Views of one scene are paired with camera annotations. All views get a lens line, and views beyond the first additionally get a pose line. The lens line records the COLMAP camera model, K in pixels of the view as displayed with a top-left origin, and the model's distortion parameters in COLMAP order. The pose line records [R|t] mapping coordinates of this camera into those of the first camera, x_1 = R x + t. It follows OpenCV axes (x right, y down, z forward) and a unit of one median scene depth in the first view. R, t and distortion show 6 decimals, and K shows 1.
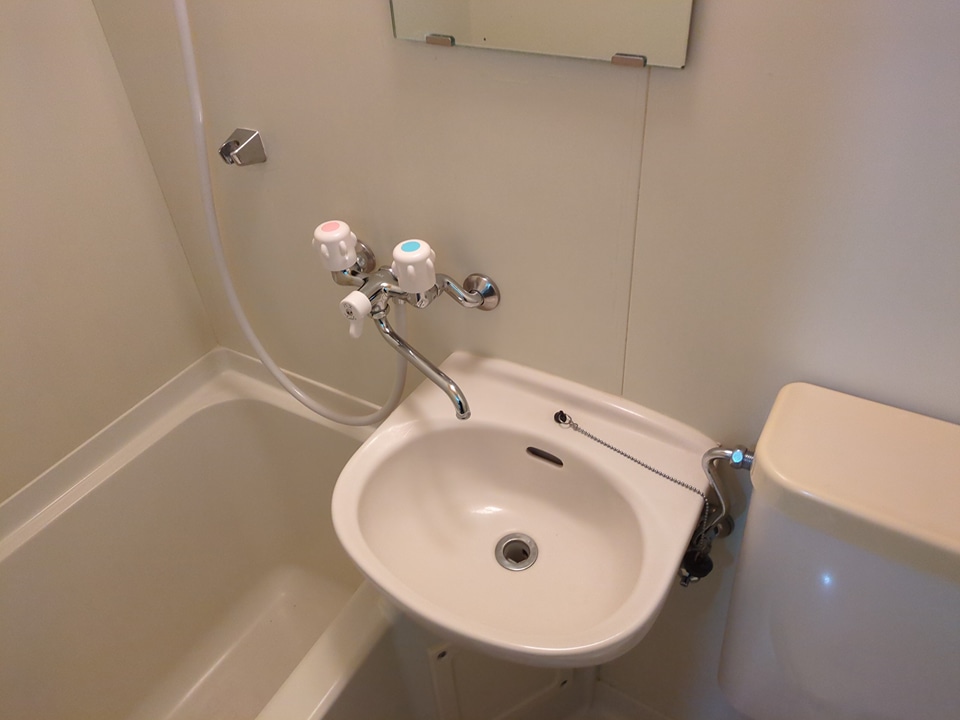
lens RADIAL K [[711.2, 0, 469.8], [0, 711.2, 357.8], [0, 0, 1]] dist [0.036054, -0.034198]
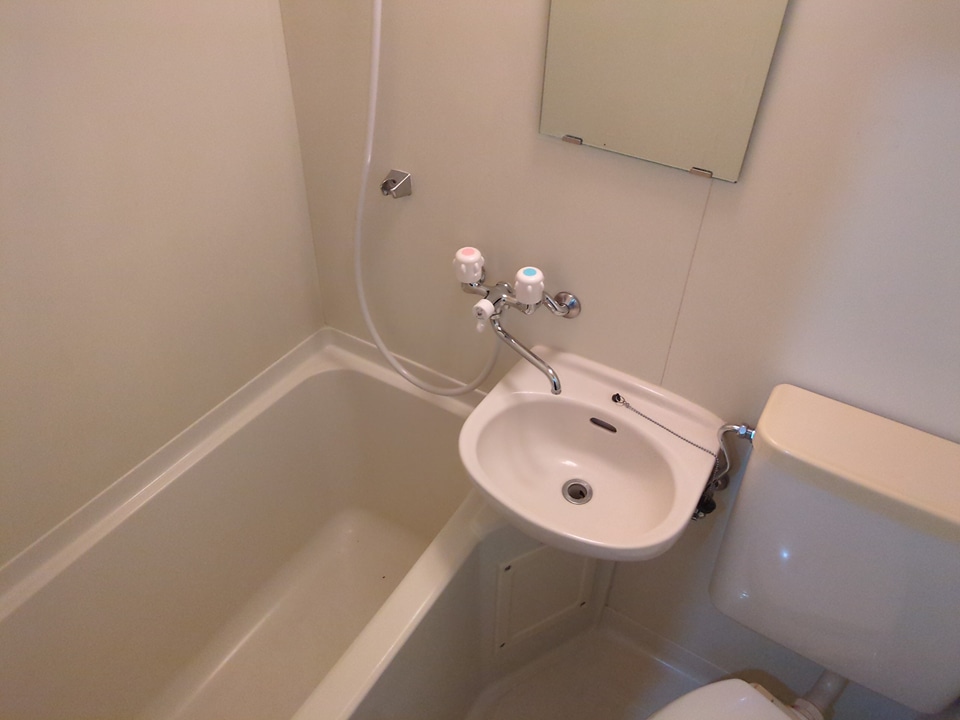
lens RADIAL K [[711.2, 0, 487.4], [0, 711.2, 366.8], [0, 0, 1]] dist [0.036054, -0.034198]
pose [[0.995565, 0.066647, 0.066389, -0.226569], [-0.068749, 0.997186, 0.029884, -0.002588], [-0.064210, -0.034315, 0.997346, -0.389256]]
